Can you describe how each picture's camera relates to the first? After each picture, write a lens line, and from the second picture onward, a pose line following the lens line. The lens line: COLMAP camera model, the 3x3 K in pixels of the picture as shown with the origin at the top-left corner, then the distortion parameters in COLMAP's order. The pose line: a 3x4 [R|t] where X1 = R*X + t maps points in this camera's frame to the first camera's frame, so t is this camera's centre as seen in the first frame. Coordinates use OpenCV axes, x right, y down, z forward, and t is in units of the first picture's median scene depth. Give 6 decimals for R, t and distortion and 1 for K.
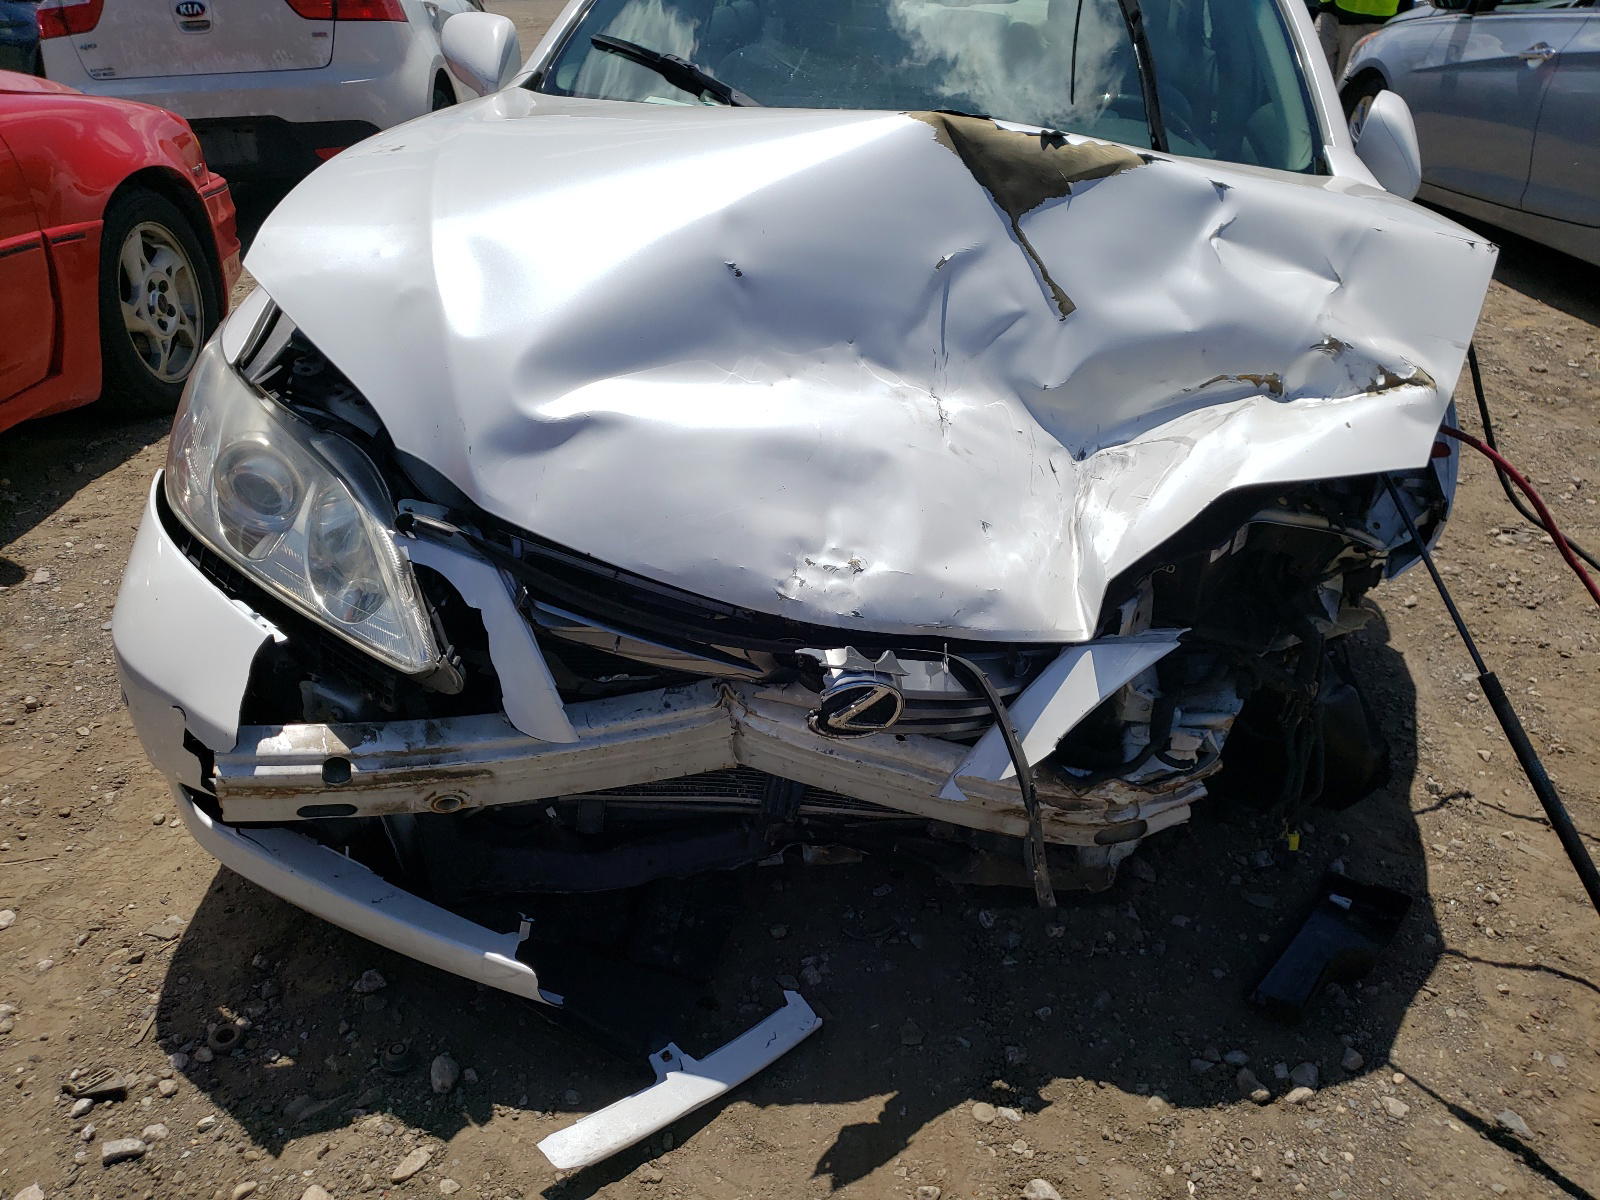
lens RADIAL K [[1252.7, 0, 850.2], [0, 1252.7, 594.0], [0, 0, 1]] dist [0.007175, 0.014031]
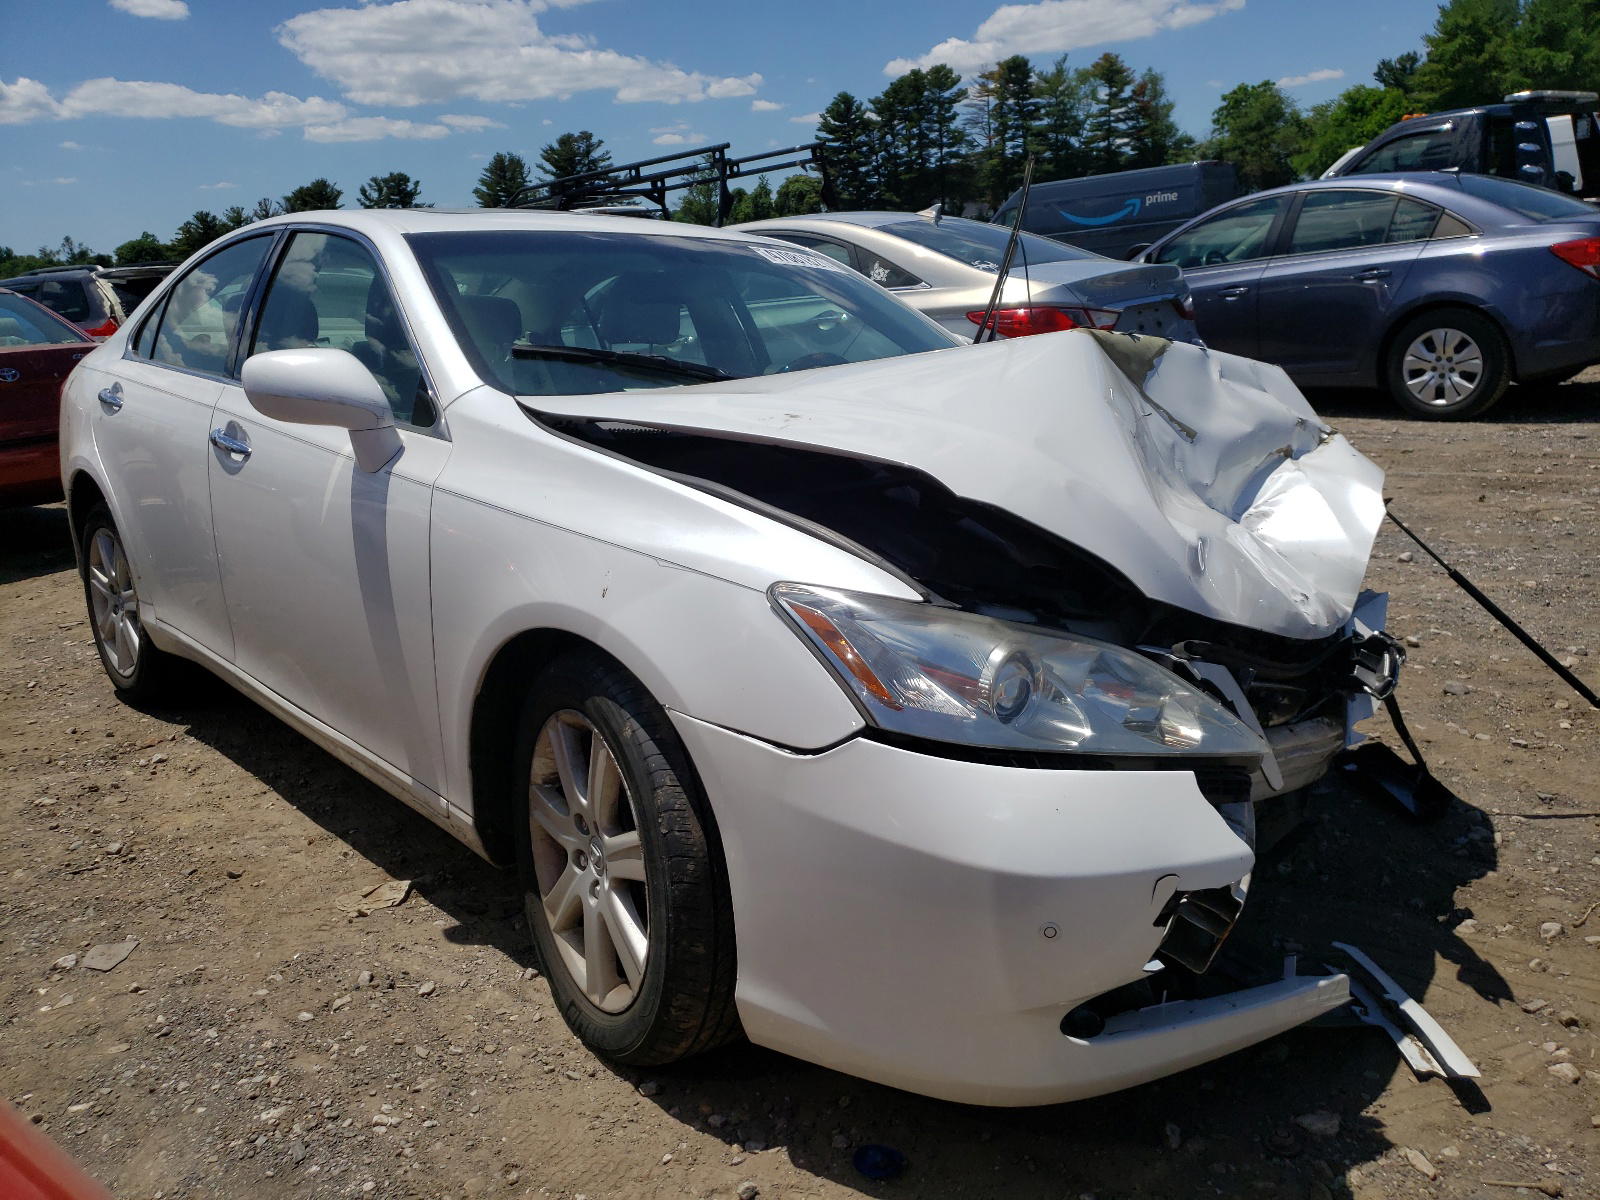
lens RADIAL K [[1210.0, 0, 794.3], [0, 1210.0, 604.6], [0, 0, 1]] dist [-0.000900, 0.032500]
pose [[0.630960, -0.247584, 0.735249, -1.313523], [0.413494, 0.909204, -0.048683, -0.180122], [-0.656439, 0.334738, 0.676046, 0.428880]]
